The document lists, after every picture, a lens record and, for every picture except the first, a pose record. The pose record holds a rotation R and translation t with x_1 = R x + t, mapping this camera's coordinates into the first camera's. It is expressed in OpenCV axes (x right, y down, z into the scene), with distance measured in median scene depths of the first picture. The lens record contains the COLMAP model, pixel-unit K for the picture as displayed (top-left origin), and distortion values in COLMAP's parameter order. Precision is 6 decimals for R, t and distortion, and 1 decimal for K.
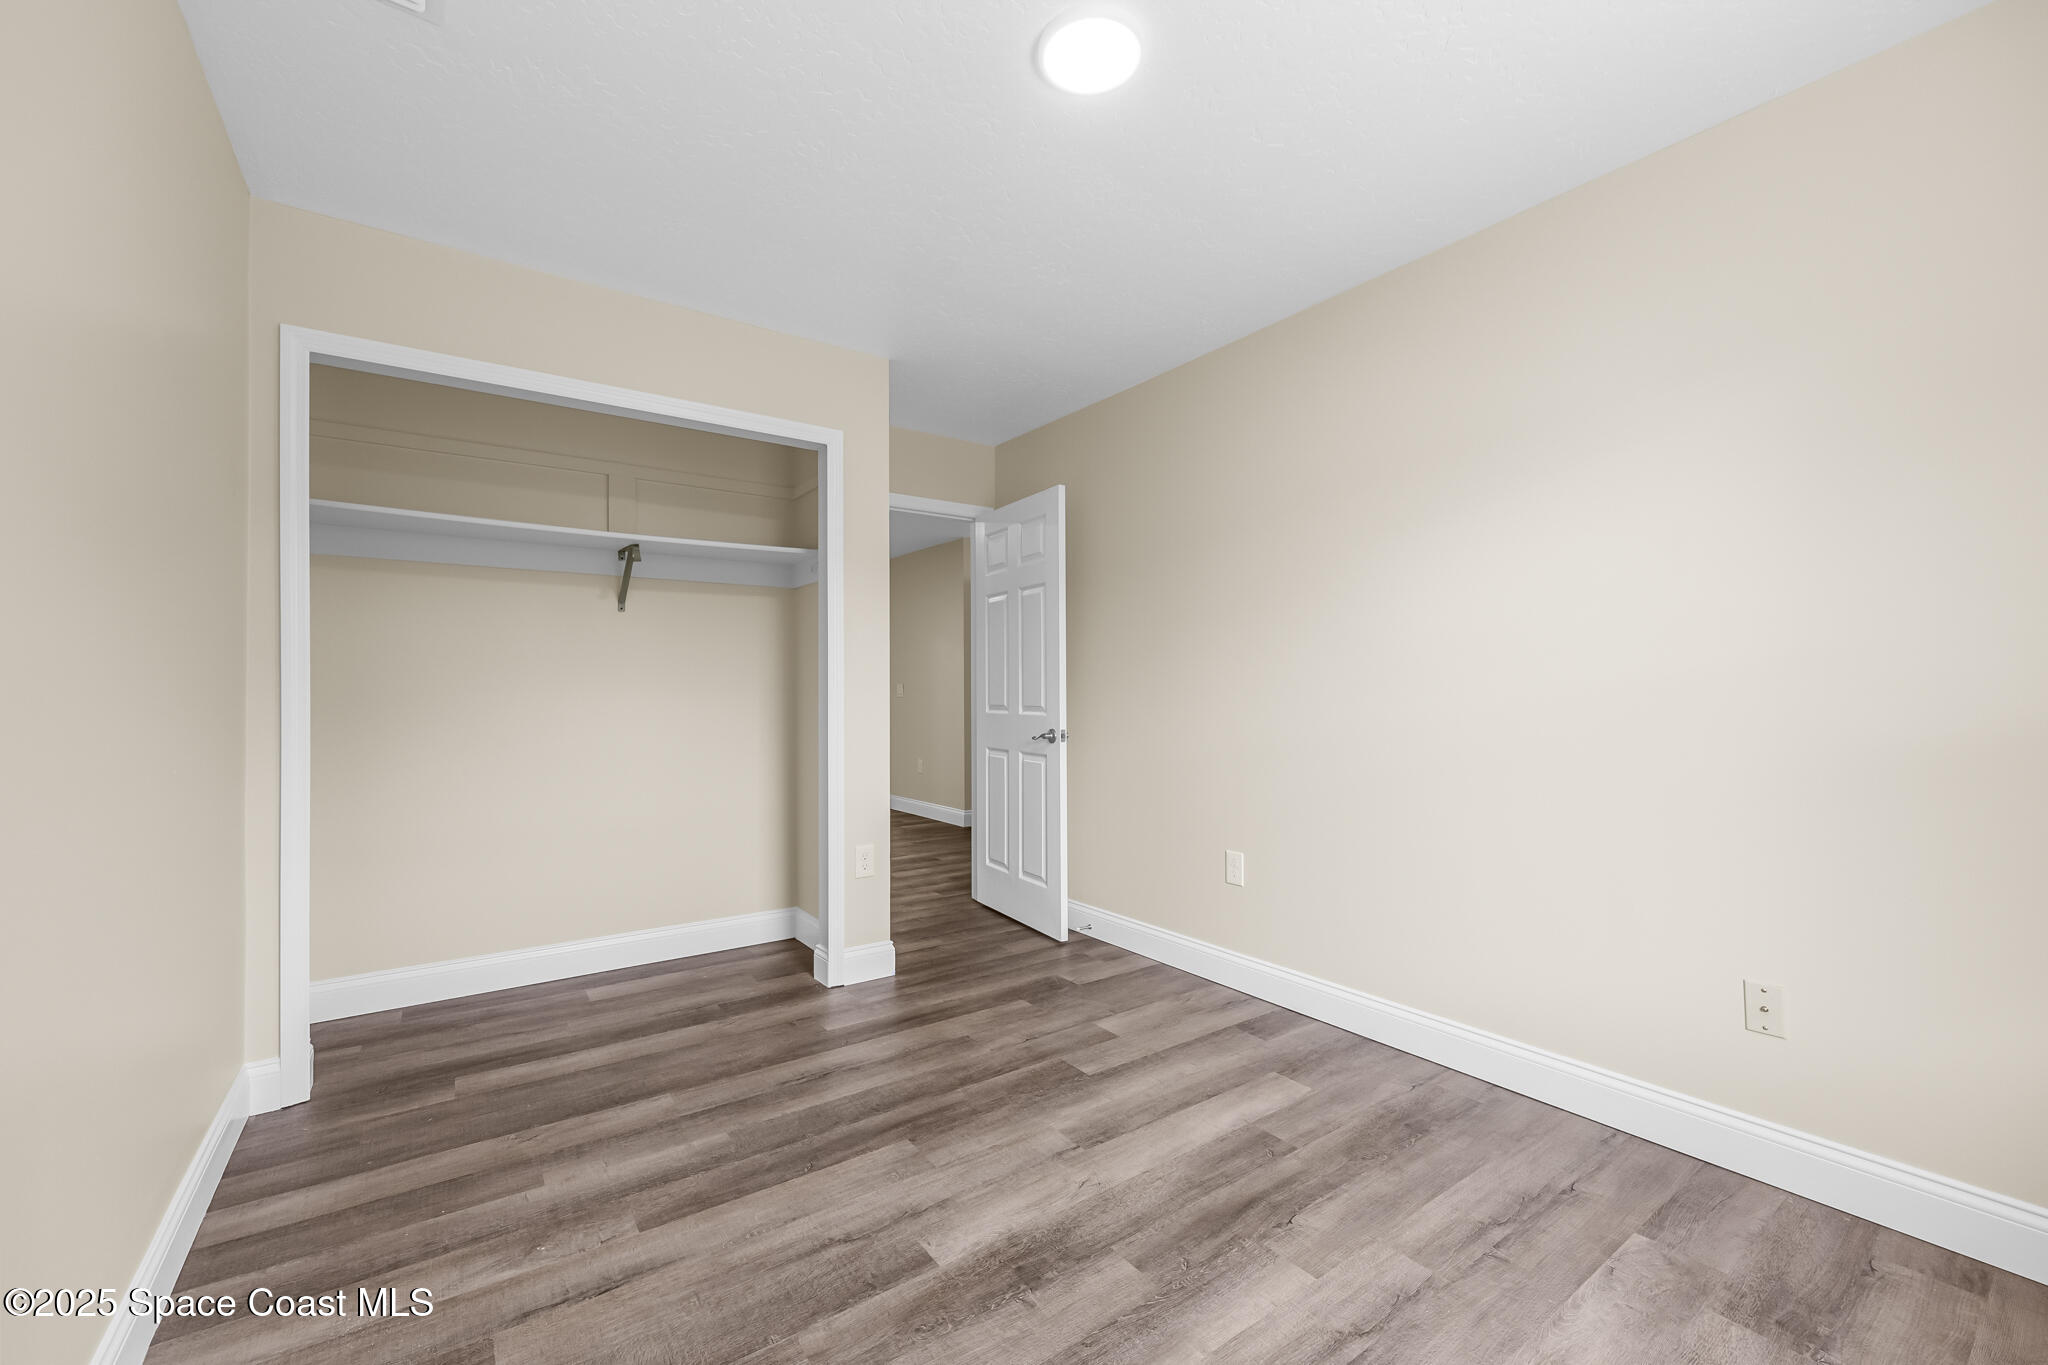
lens RADIAL K [[822.1, 0, 1016.7], [0, 822.1, 679.2], [0, 0, 1]] dist [0.000144, -0.000097]
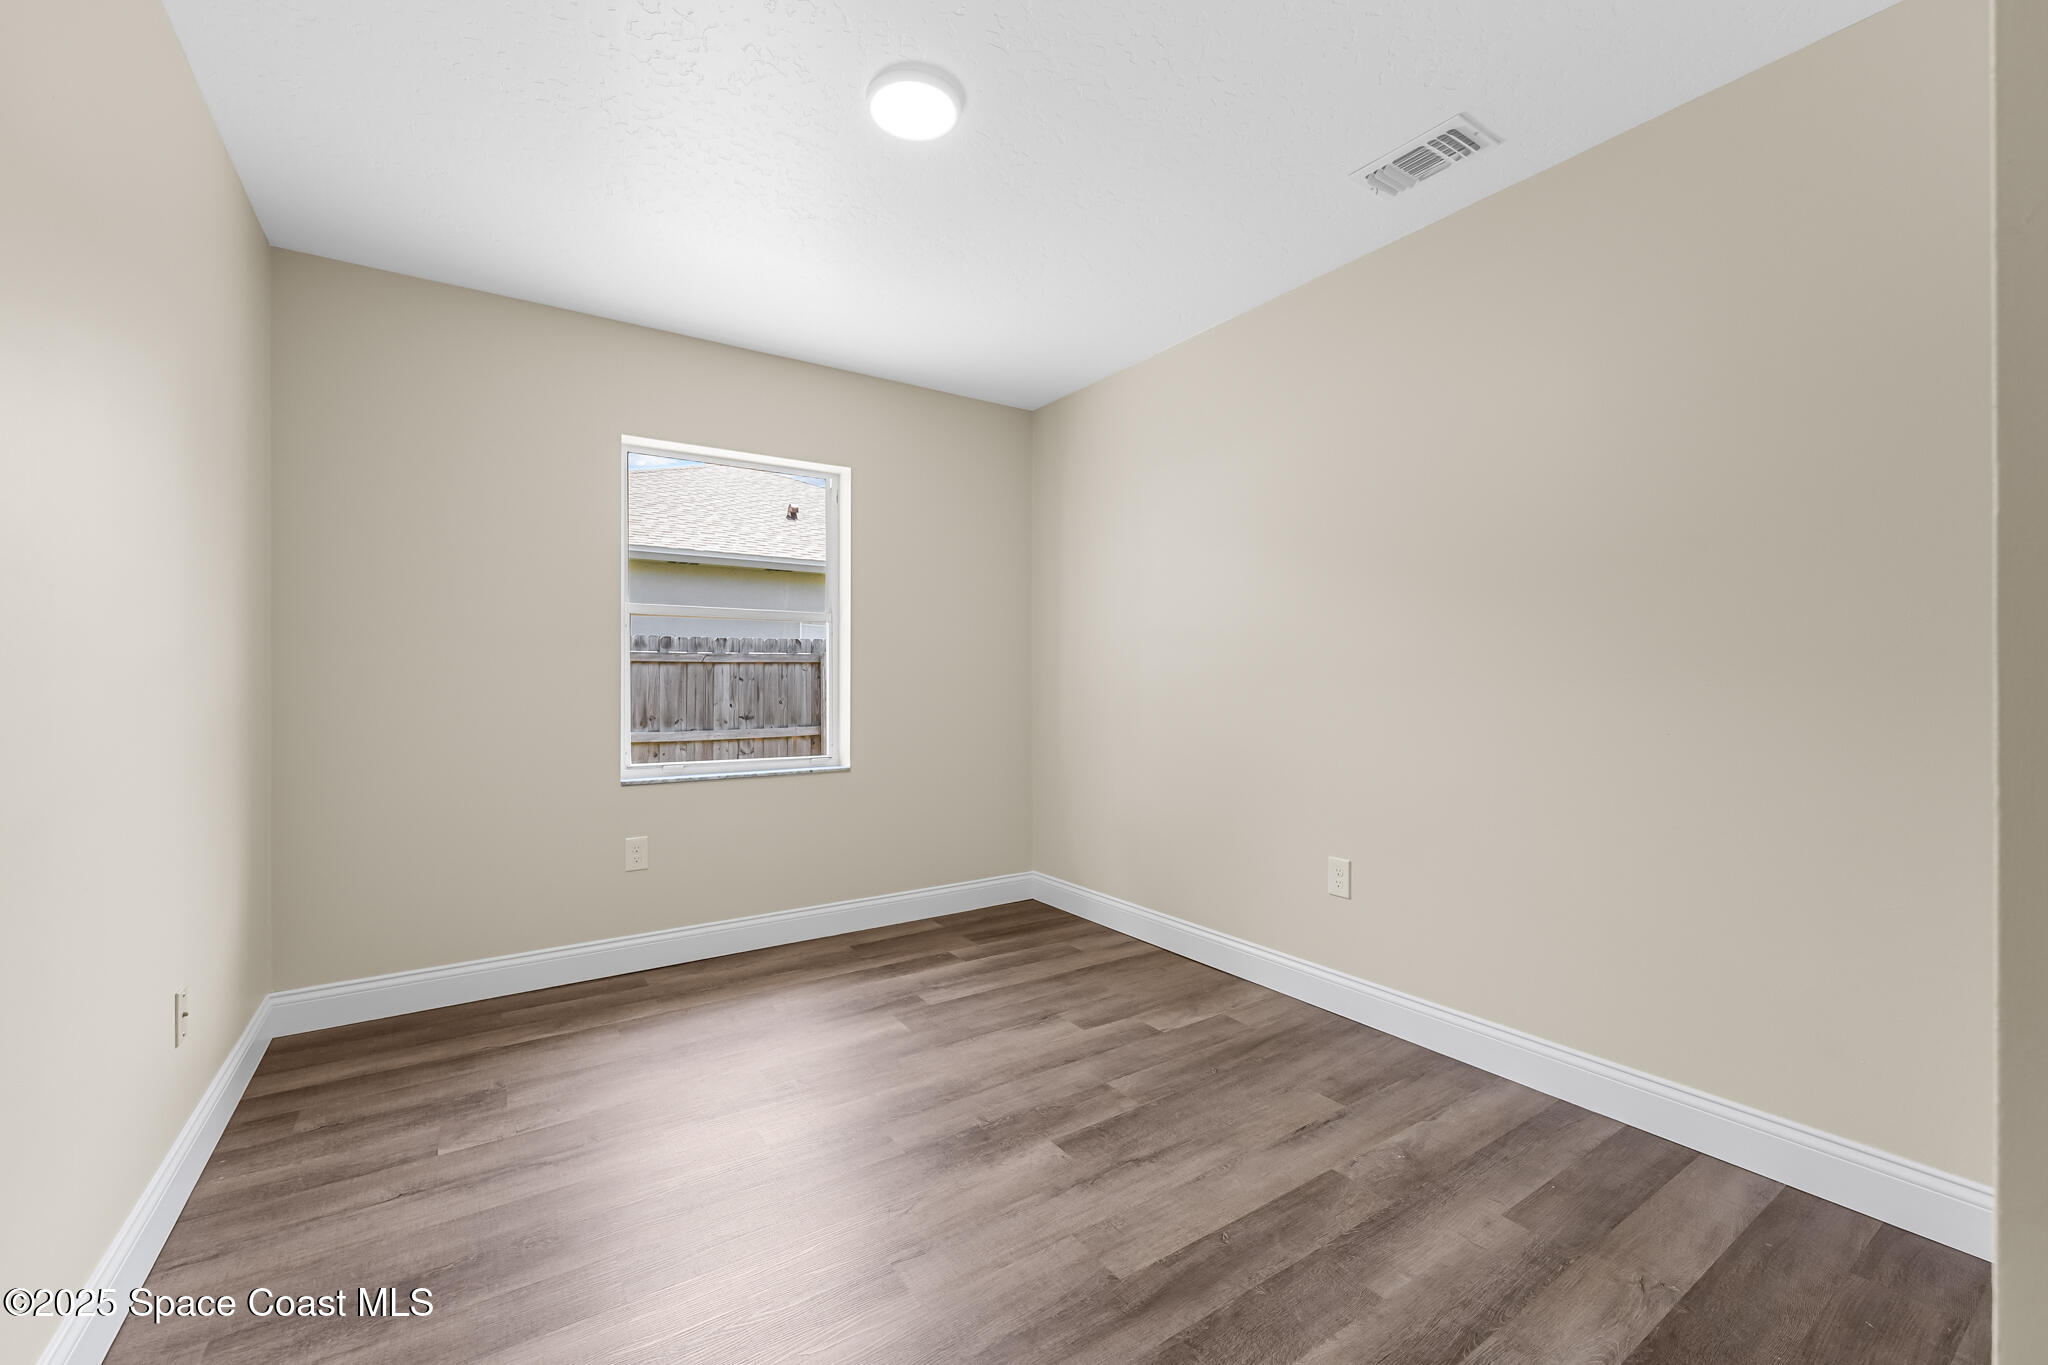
lens RADIAL K [[822.1, 0, 1017.1], [0, 822.1, 682.5], [0, 0, 1]] dist [0.000144, -0.000097]
pose [[-0.999456, 0.004168, 0.032730, -0.079428], [0.003765, 0.999917, -0.012353, 0.042115], [-0.032779, -0.012223, -0.999388, 2.058508]]
